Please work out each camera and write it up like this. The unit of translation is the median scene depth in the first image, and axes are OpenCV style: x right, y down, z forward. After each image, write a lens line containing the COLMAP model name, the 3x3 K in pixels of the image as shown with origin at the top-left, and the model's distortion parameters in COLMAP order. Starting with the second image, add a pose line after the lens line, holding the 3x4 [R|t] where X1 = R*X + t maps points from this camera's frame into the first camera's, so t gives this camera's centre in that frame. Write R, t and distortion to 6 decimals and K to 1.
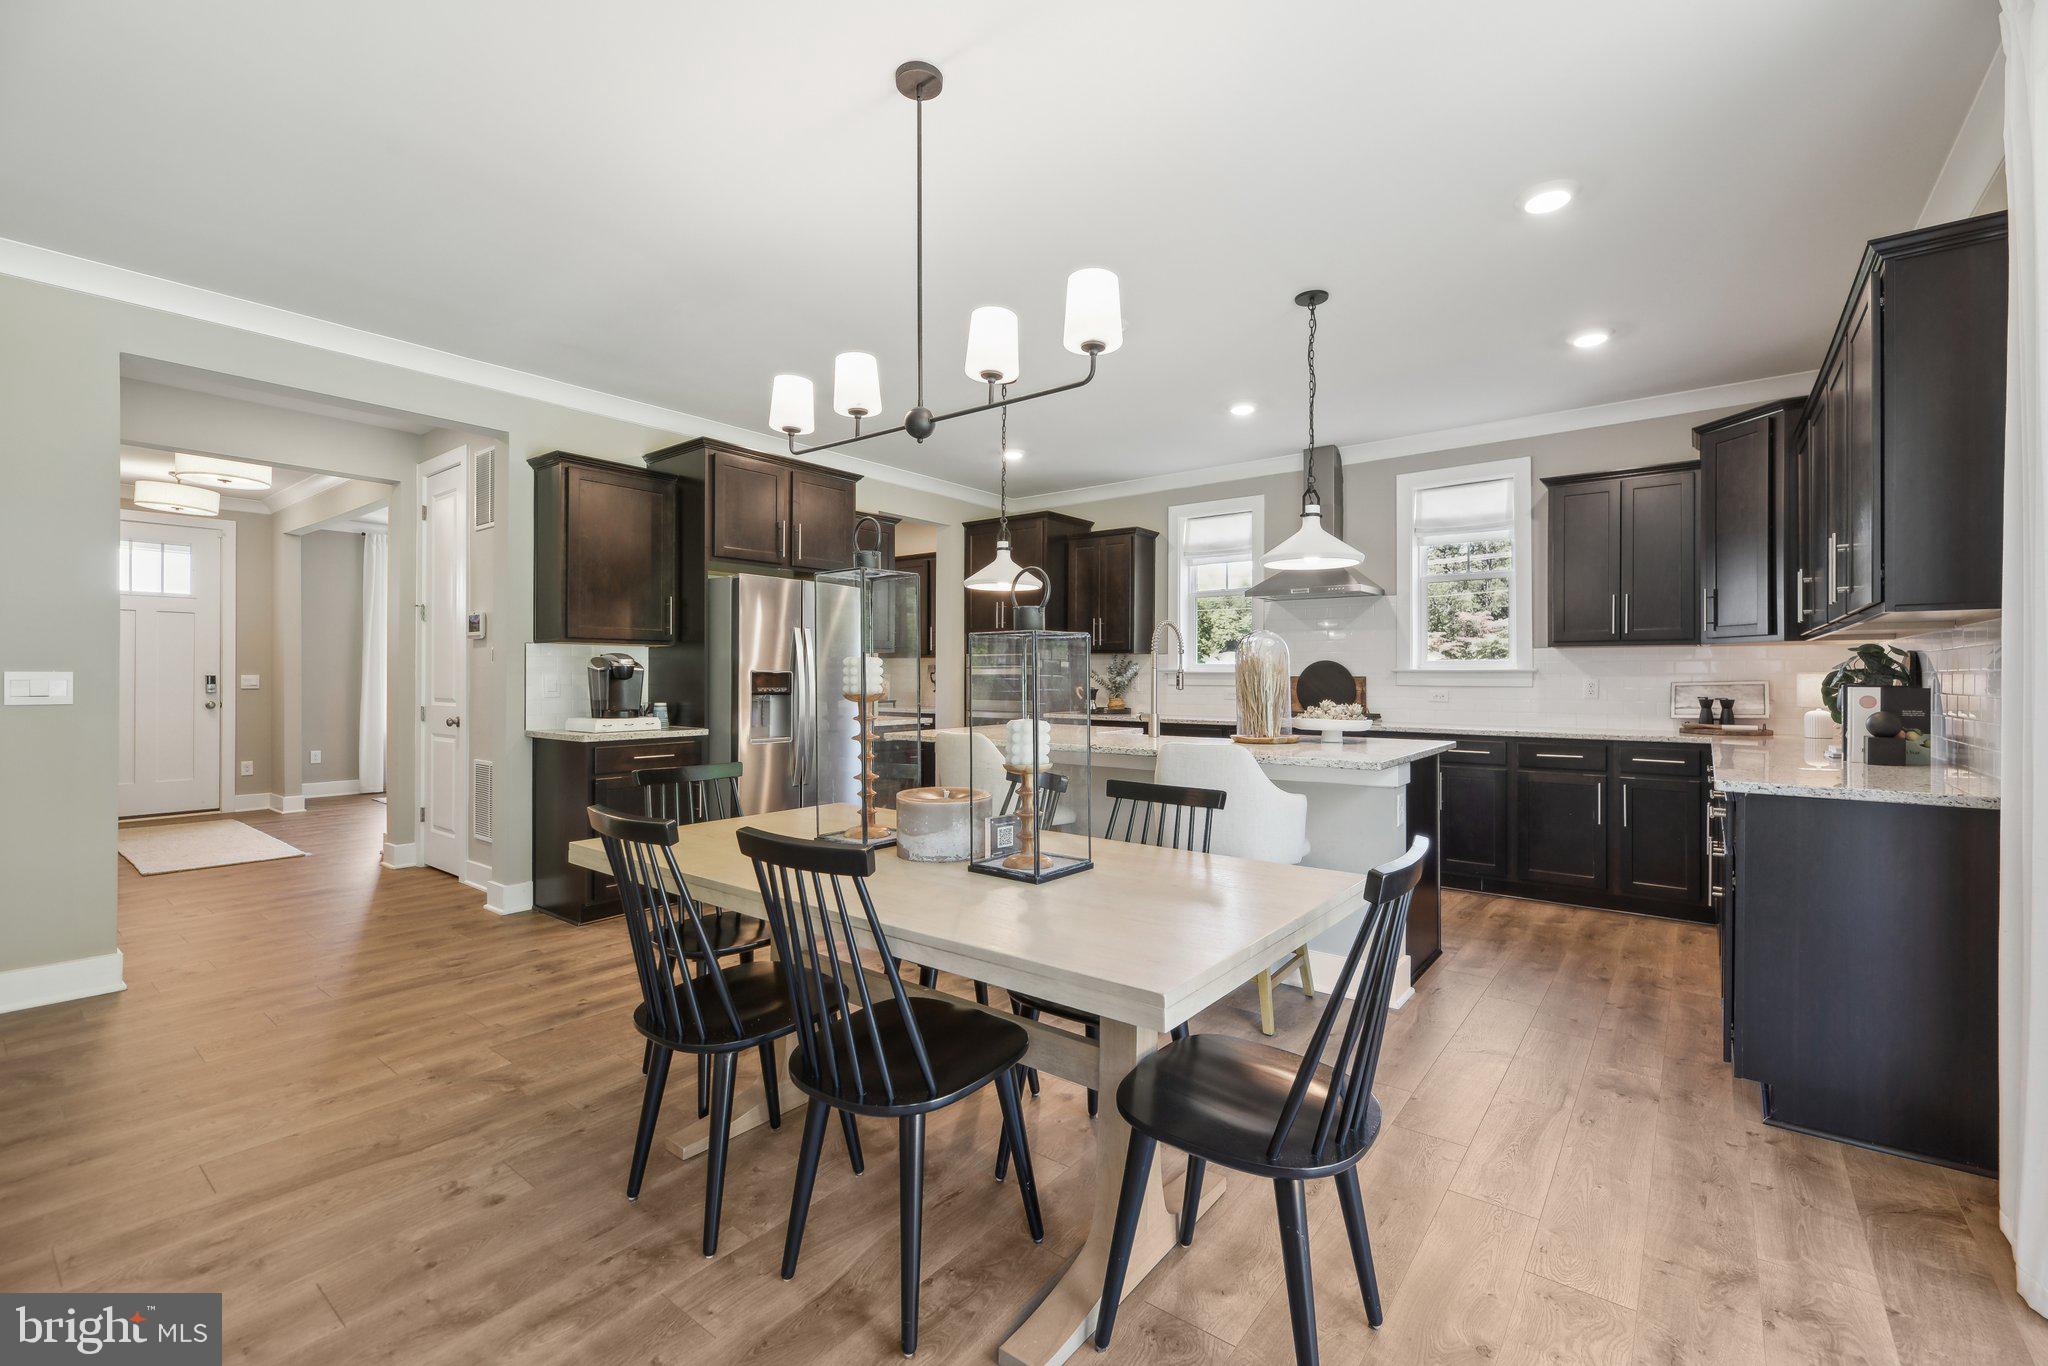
lens RADIAL K [[890.1, 0, 1042.1], [0, 890.1, 666.8], [0, 0, 1]] dist [-0.001666, -0.000399]
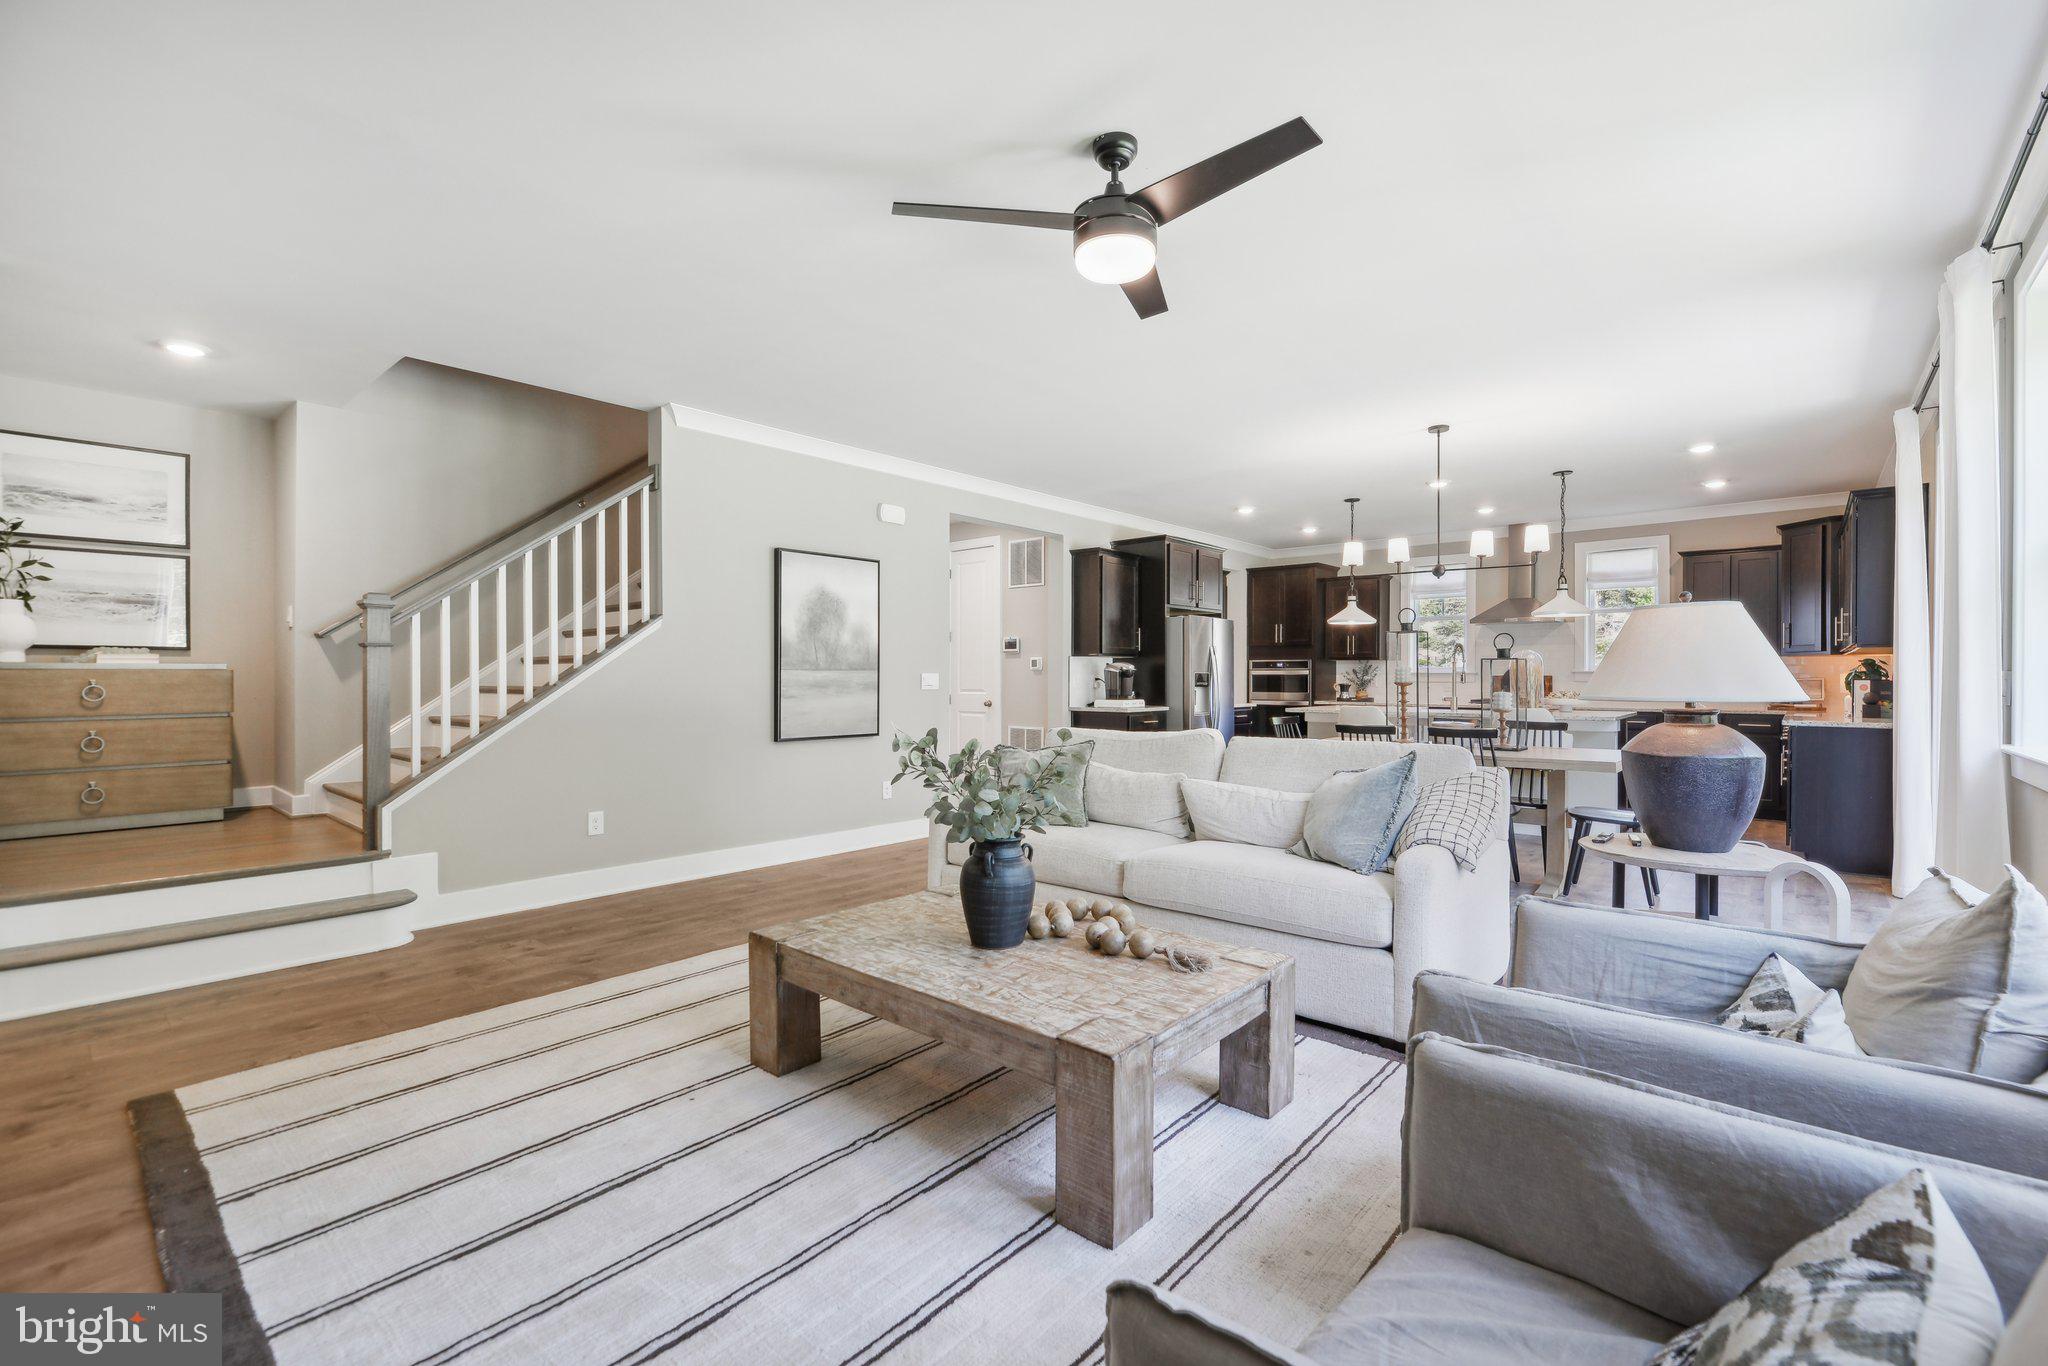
lens RADIAL K [[881.9, 0, 1047.0], [0, 881.9, 686.7], [0, 0, 1]] dist [-0.001111, -0.001425]
pose [[0.998177, -0.000947, -0.060343, -0.523967], [0.002269, 0.999759, 0.021831, -0.006421], [0.060308, -0.021928, 0.997939, -0.719446]]
